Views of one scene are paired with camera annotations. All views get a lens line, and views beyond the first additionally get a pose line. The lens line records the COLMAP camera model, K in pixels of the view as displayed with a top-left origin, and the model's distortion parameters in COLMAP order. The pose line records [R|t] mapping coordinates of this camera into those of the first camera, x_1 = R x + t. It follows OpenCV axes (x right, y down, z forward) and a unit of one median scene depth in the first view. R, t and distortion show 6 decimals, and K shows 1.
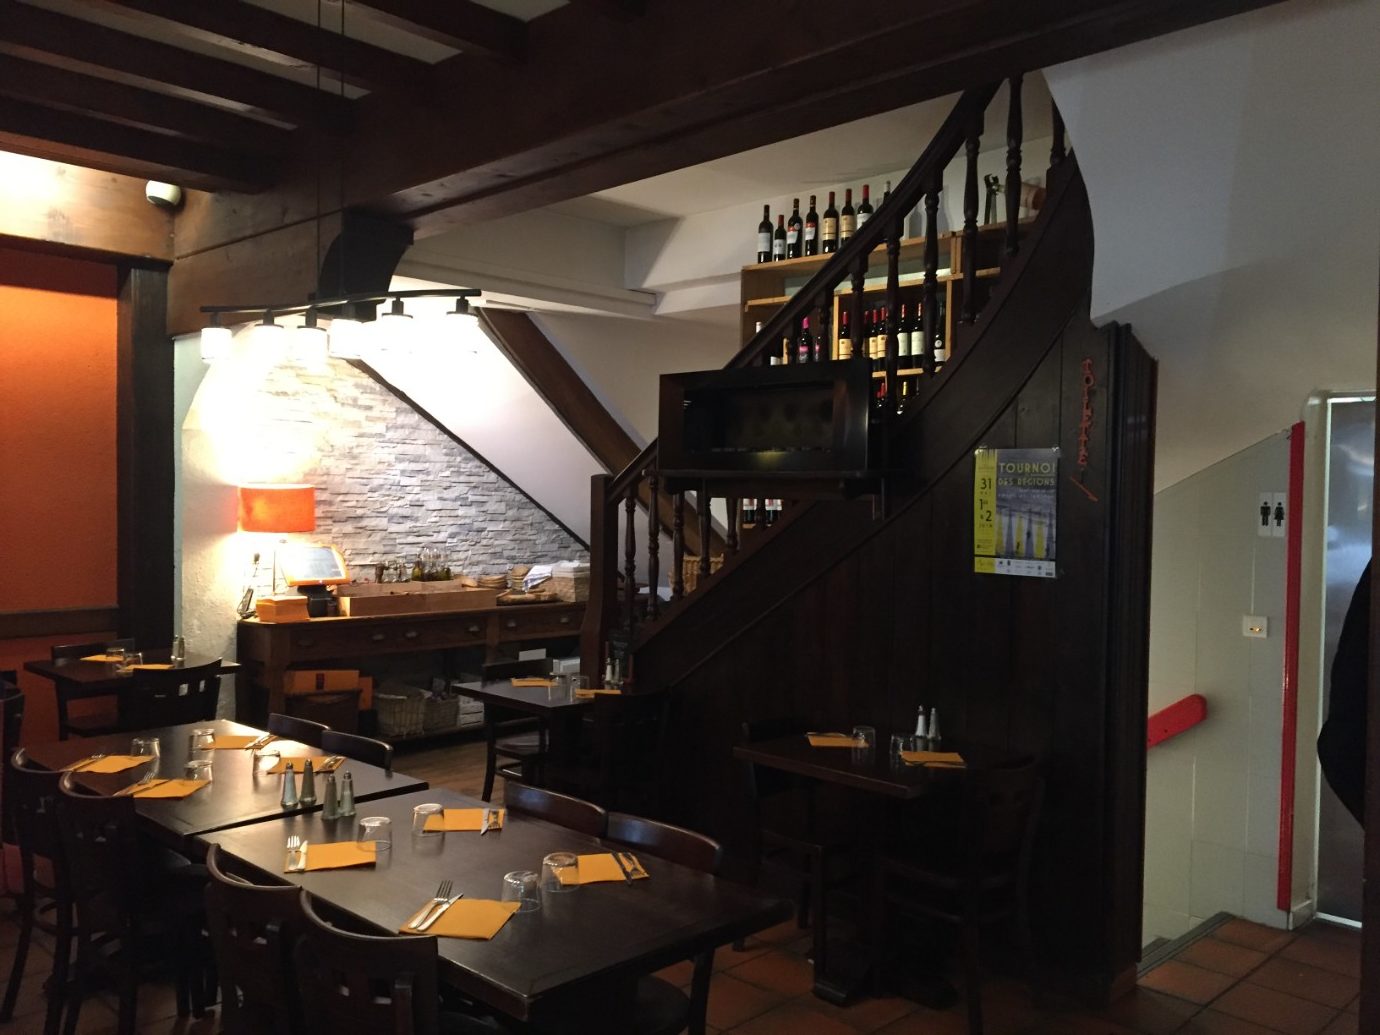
lens RADIAL K [[1178.2, 0, 692.4], [0, 1178.2, 517.8], [0, 0, 1]] dist [0.067285, -0.086730]
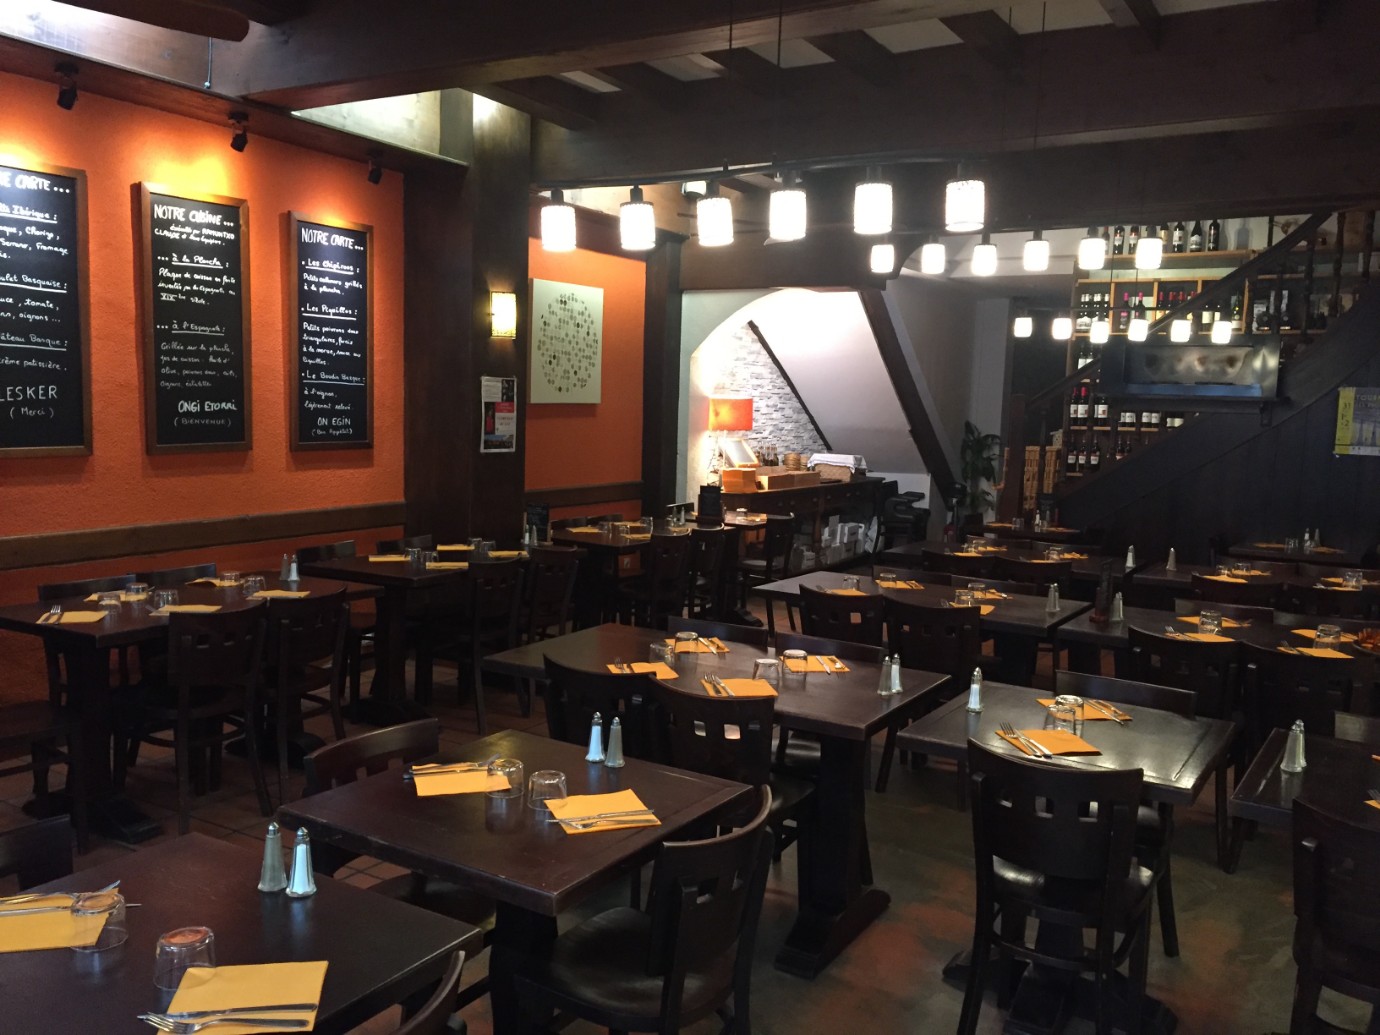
lens RADIAL K [[1178.2, 0, 683.4], [0, 1178.2, 518.7], [0, 0, 1]] dist [0.067285, -0.086730]
pose [[0.973254, -0.008362, 0.229580, -0.758767], [-0.010928, 0.996521, 0.082620, 0.002613], [-0.229472, -0.082919, 0.969777, -0.376886]]
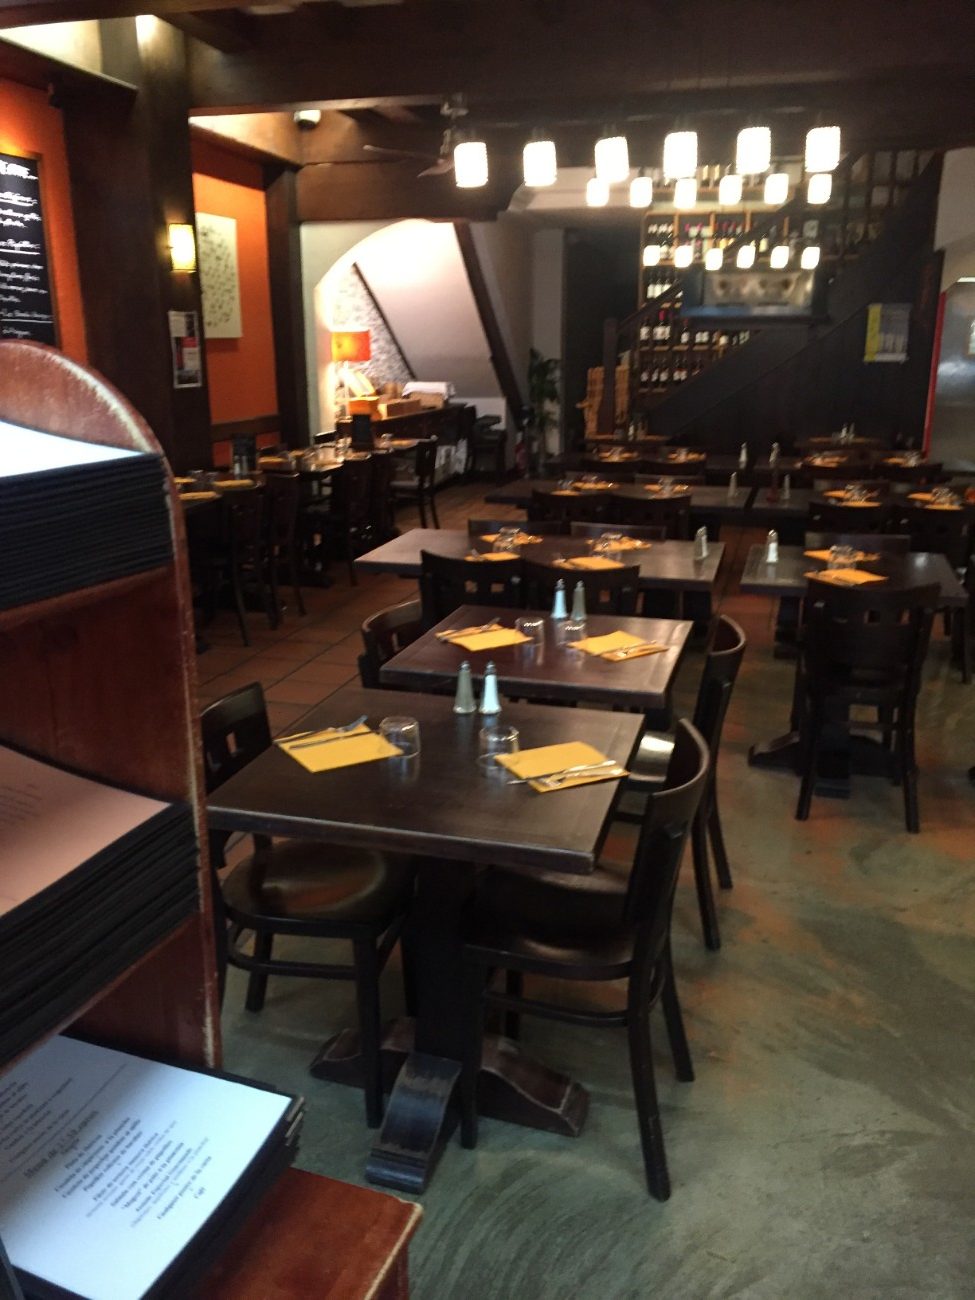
lens RADIAL K [[1109.9, 0, 484.5], [0, 1109.9, 655.6], [0, 0, 1]] dist [0.067285, -0.086730]
pose [[0.870717, -0.148188, 0.468927, -0.959328], [0.024062, 0.965217, 0.260342, 0.009102], [-0.491196, -0.215401, 0.843996, -0.376634]]
